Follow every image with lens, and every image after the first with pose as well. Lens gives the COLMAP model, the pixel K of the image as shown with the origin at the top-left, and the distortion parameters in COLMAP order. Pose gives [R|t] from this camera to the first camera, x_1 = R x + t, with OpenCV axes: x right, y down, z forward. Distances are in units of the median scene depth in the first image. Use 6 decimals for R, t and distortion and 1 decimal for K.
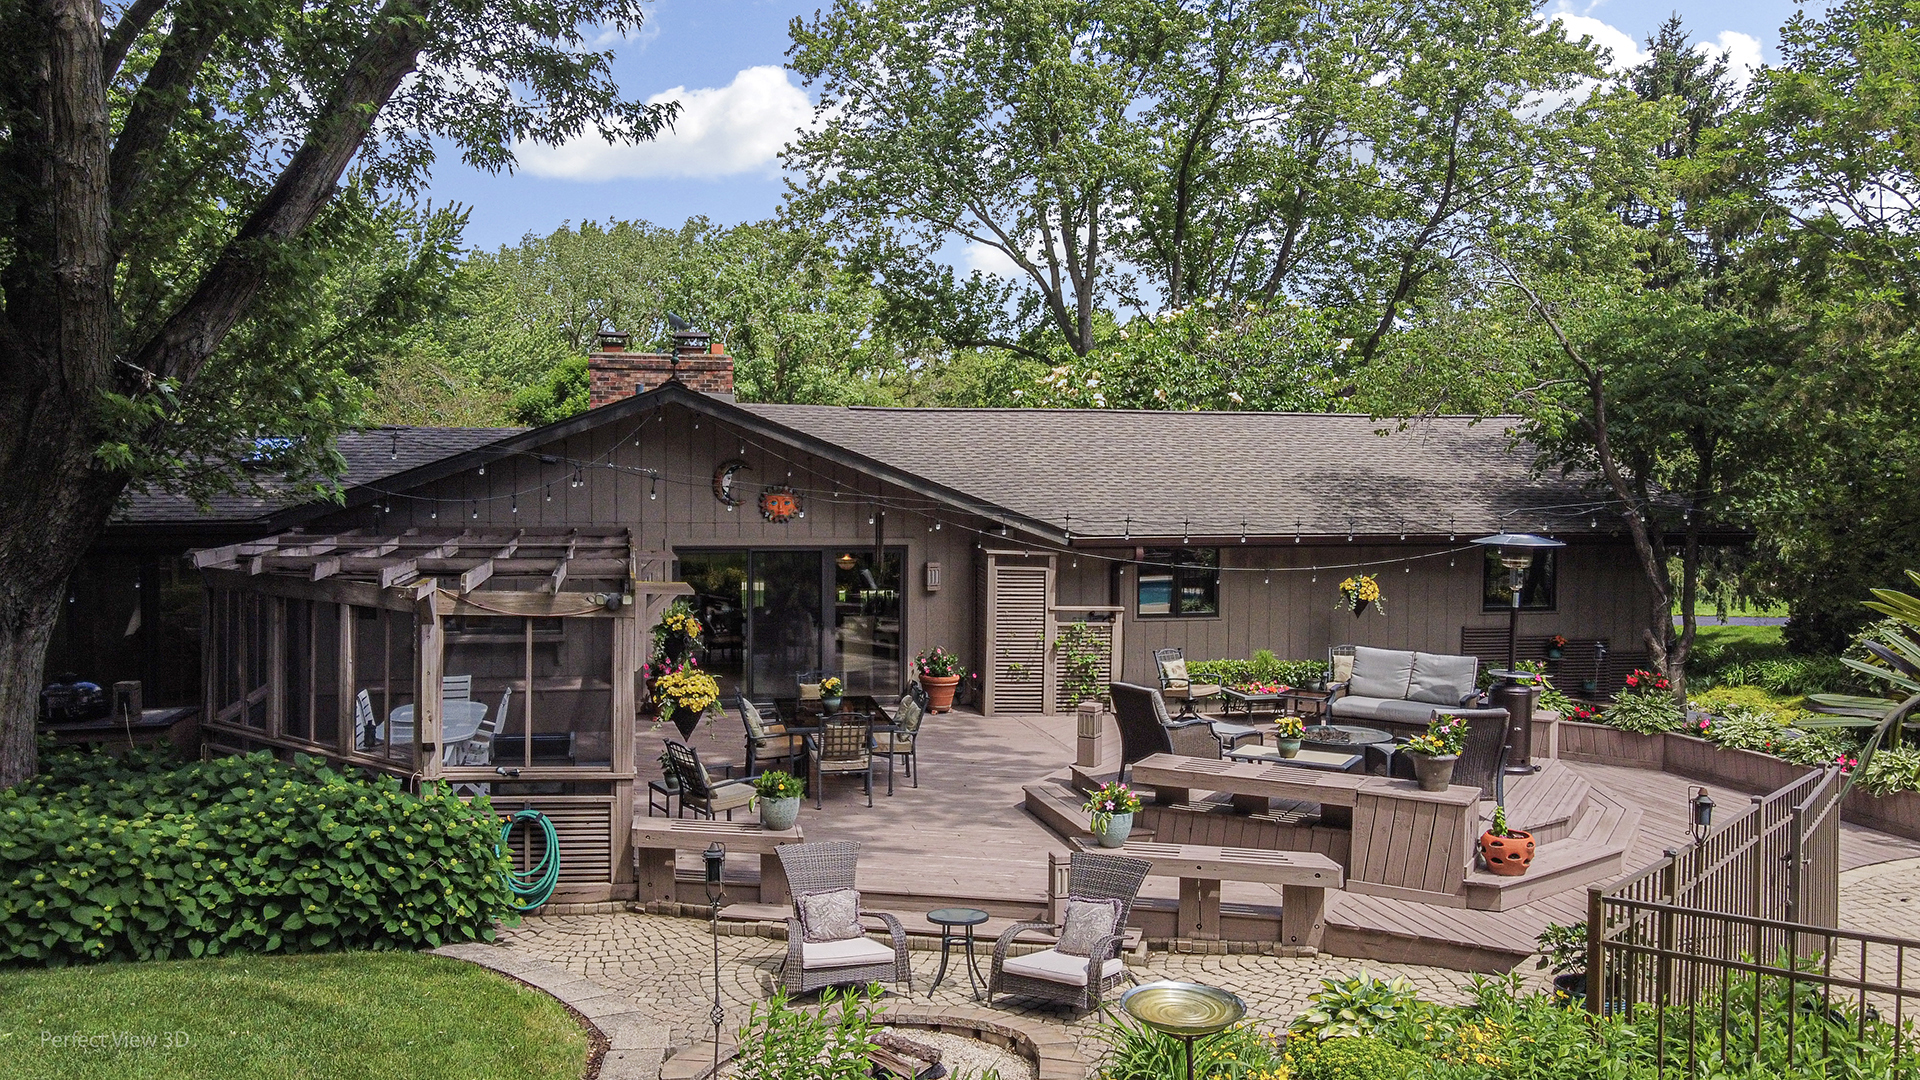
lens RADIAL K [[1430.0, 0, 961.2], [0, 1430.0, 540.6], [0, 0, 1]] dist [0.002767, 0.006969]
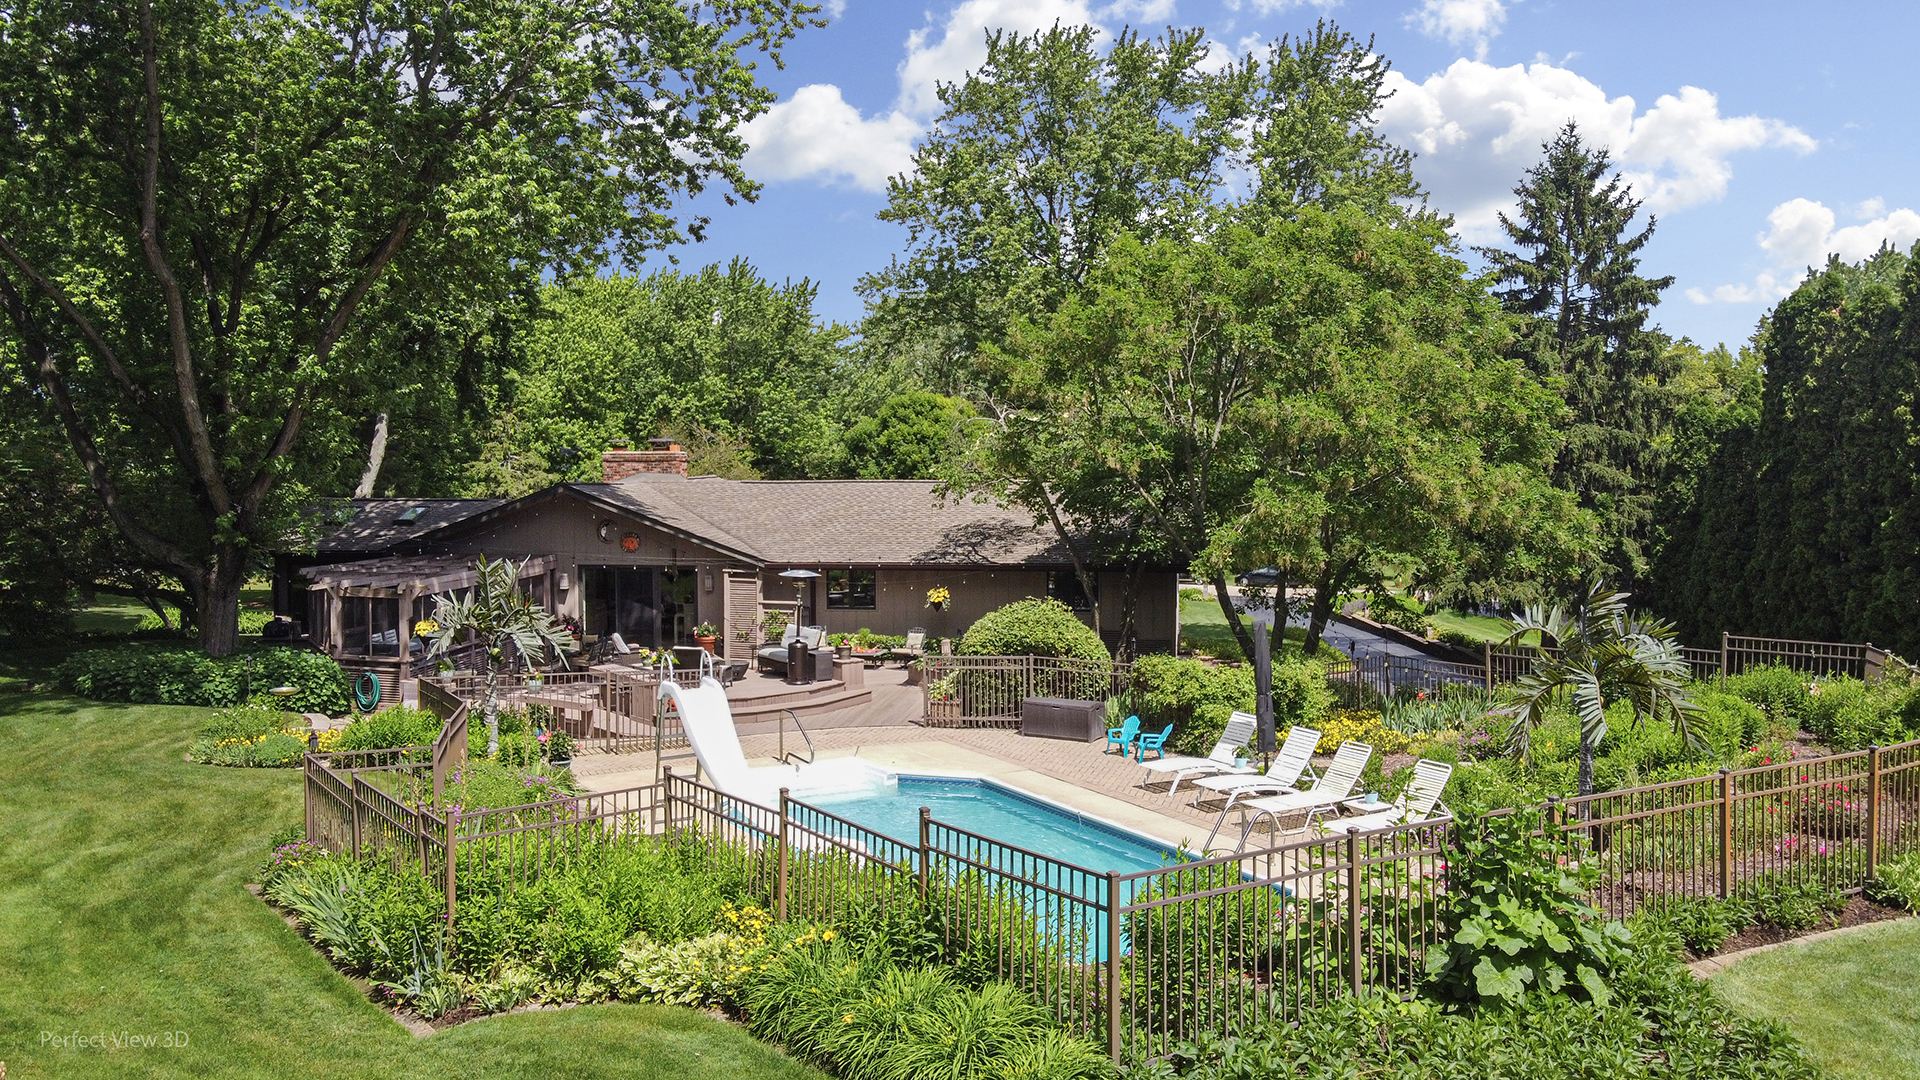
lens RADIAL K [[1430.0, 0, 958.5], [0, 1430.0, 536.6], [0, 0, 1]] dist [0.002767, 0.006969]
pose [[0.934767, 0.010049, -0.355120, 0.947131], [-0.009857, 0.999949, 0.002348, -0.042685], [0.355125, 0.001306, 0.934818, -0.606867]]
